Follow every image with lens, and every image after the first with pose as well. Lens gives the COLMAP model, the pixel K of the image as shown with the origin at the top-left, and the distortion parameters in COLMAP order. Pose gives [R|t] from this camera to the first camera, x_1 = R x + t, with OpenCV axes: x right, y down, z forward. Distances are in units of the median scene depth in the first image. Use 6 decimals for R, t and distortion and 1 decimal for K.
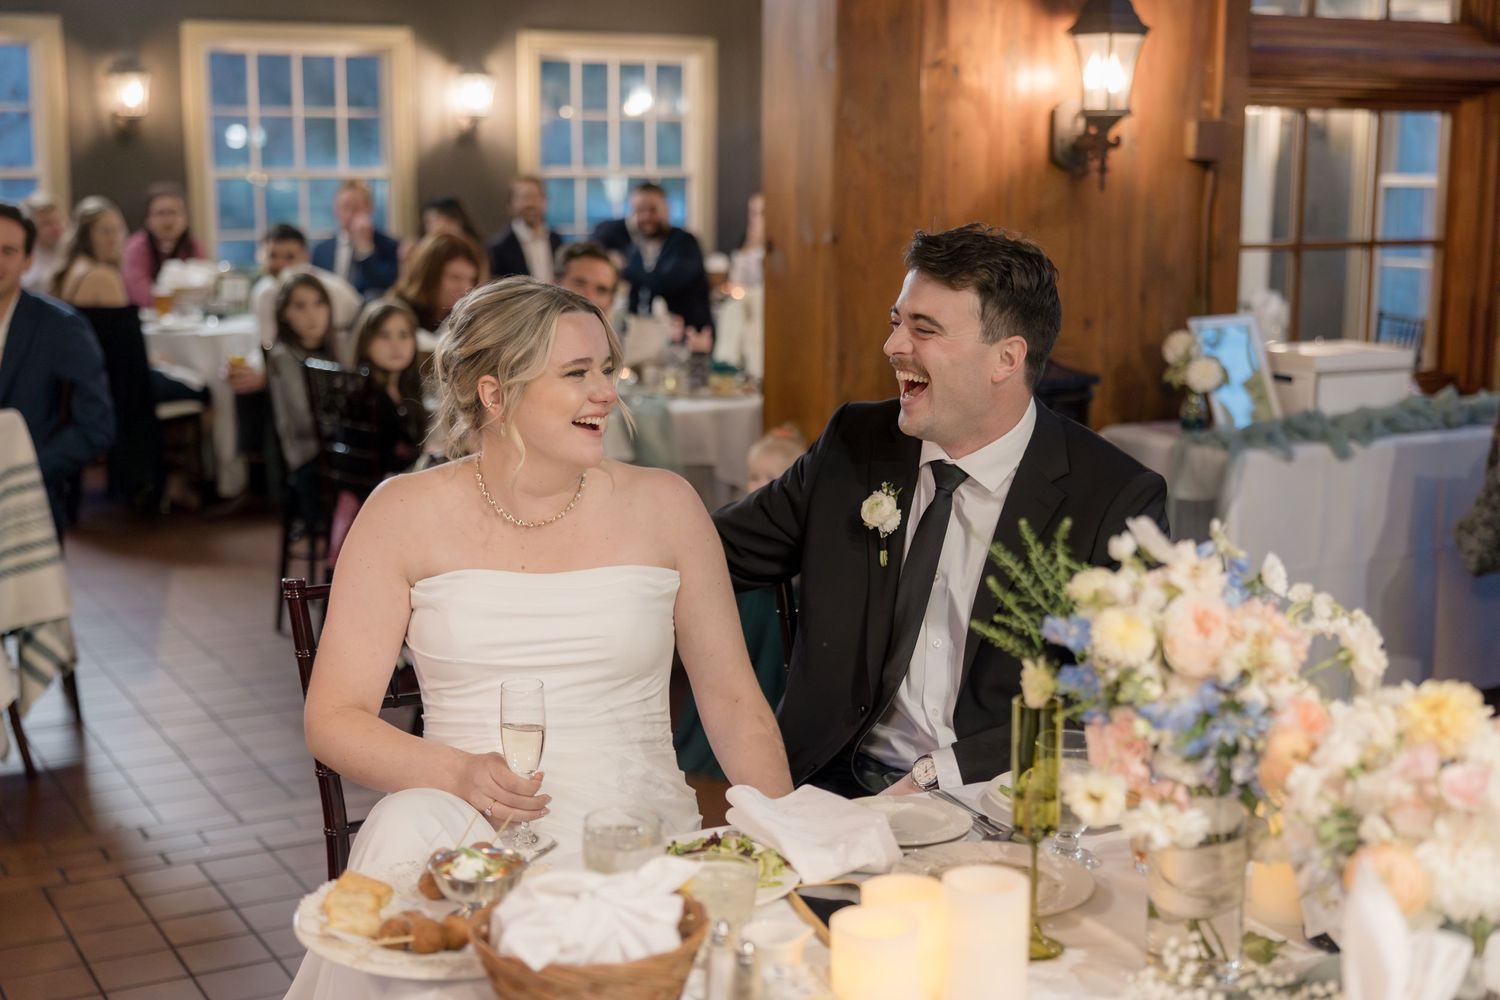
lens RADIAL K [[1954.6, 0, 751.5], [0, 1954.6, 494.6], [0, 0, 1]] dist [0.017627, 0.000000]
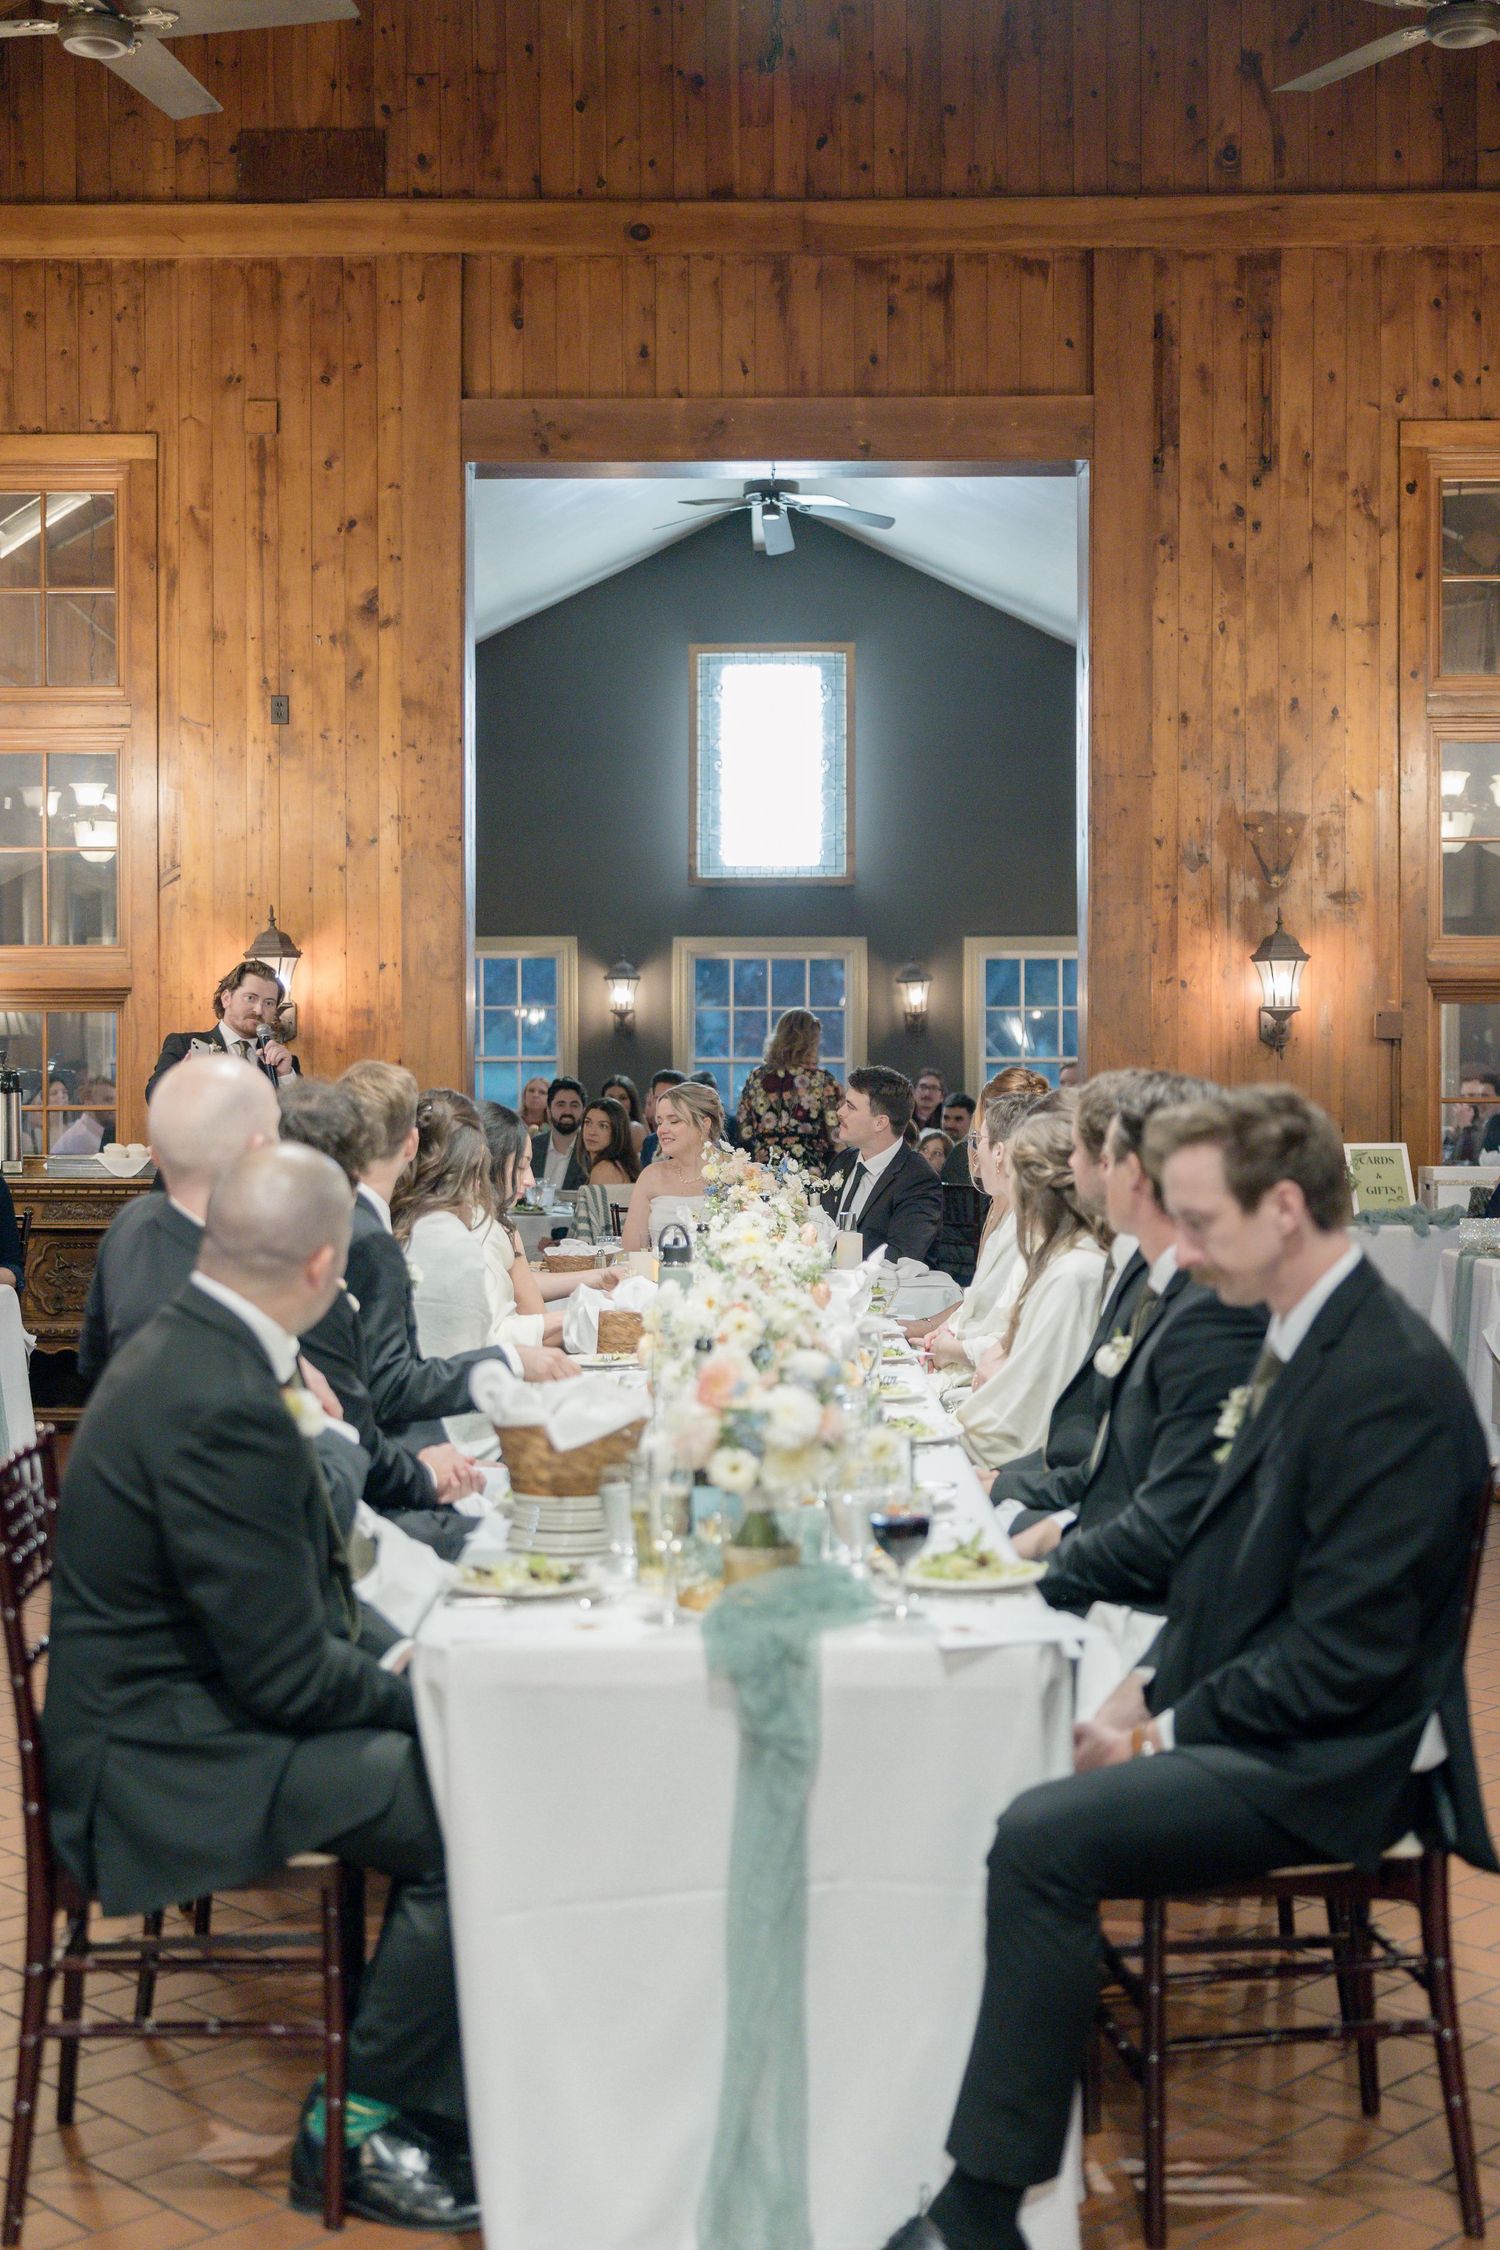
lens RADIAL K [[2739.0, 0, 747.1], [0, 2739.0, 1103.9], [0, 0, 1]] dist [0.007628, 0.000000]
pose [[0.864897, -0.002352, -0.501943, 0.902375], [-0.071688, 0.989159, -0.128159, 0.192031], [0.496803, 0.146828, 0.855353, -1.075926]]
